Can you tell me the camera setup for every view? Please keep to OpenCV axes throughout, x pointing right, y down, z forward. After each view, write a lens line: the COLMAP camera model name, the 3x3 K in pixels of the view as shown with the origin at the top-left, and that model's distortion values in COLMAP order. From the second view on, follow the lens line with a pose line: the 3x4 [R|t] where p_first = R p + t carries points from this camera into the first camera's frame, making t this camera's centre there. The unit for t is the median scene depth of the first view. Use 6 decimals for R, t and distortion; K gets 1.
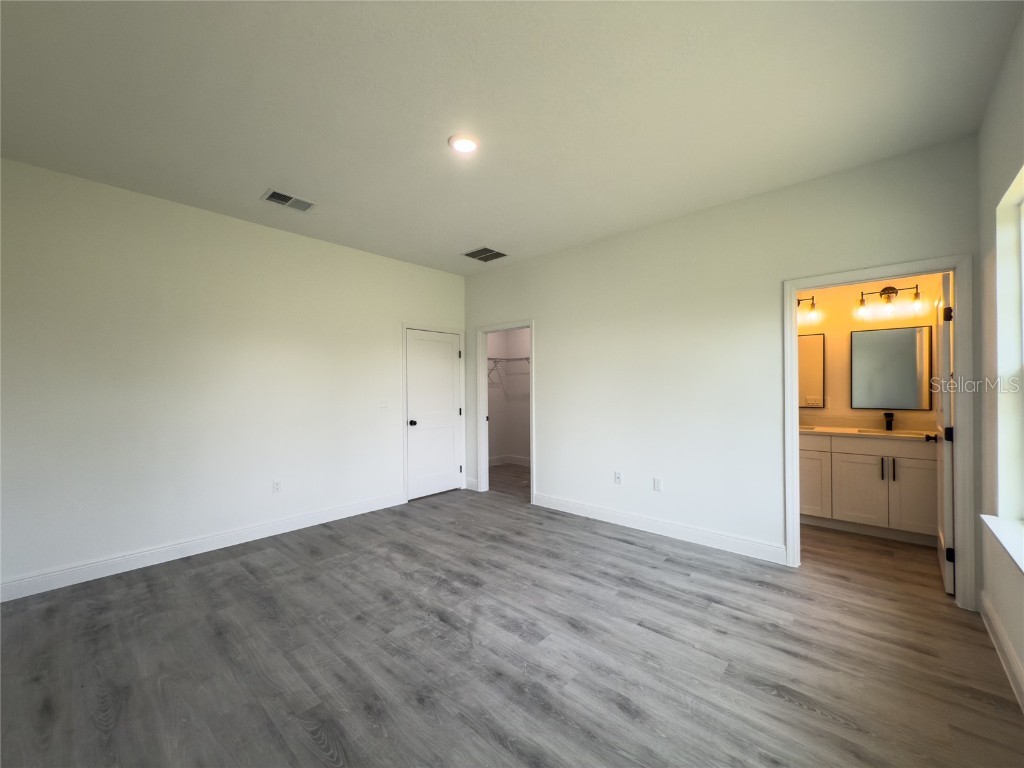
lens RADIAL K [[411.4, 0, 512.0], [0, 411.4, 384.0], [0, 0, 1]] dist [-0.000174, 0.000235]
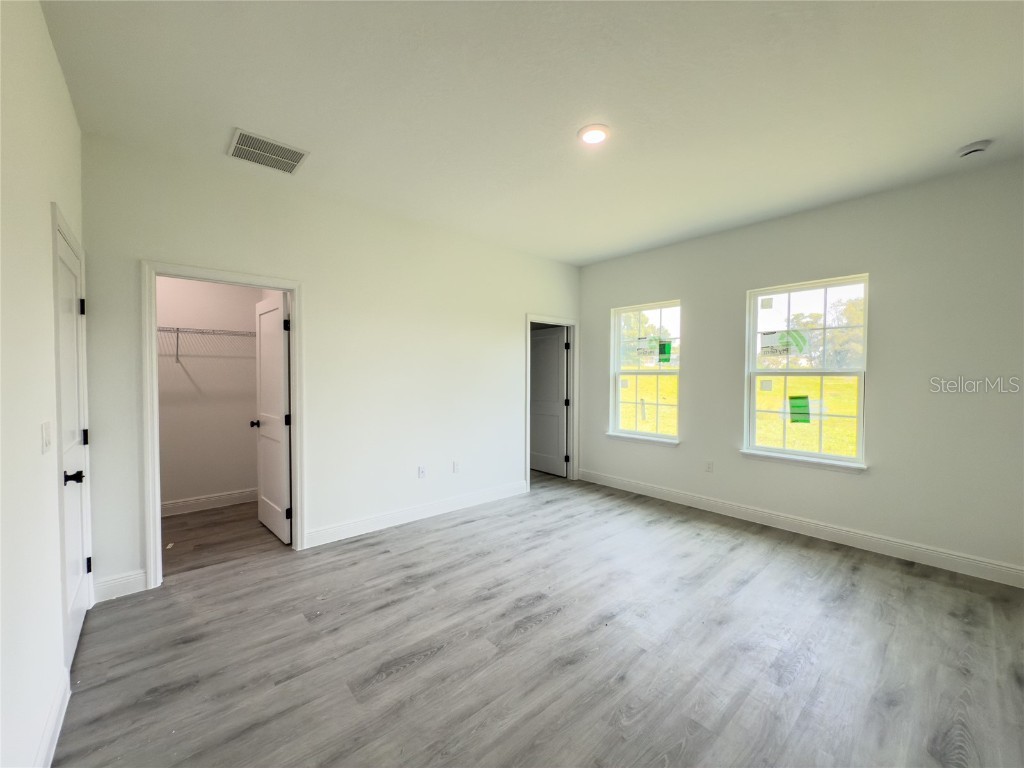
lens RADIAL K [[411.4, 0, 512.0], [0, 411.4, 384.0], [0, 0, 1]] dist [-0.000174, 0.000235]
pose [[0.107309, -0.015687, 0.994102, -0.824348], [-0.013506, 0.999760, 0.017234, -0.005354], [-0.994134, -0.015276, 0.107071, 0.798789]]
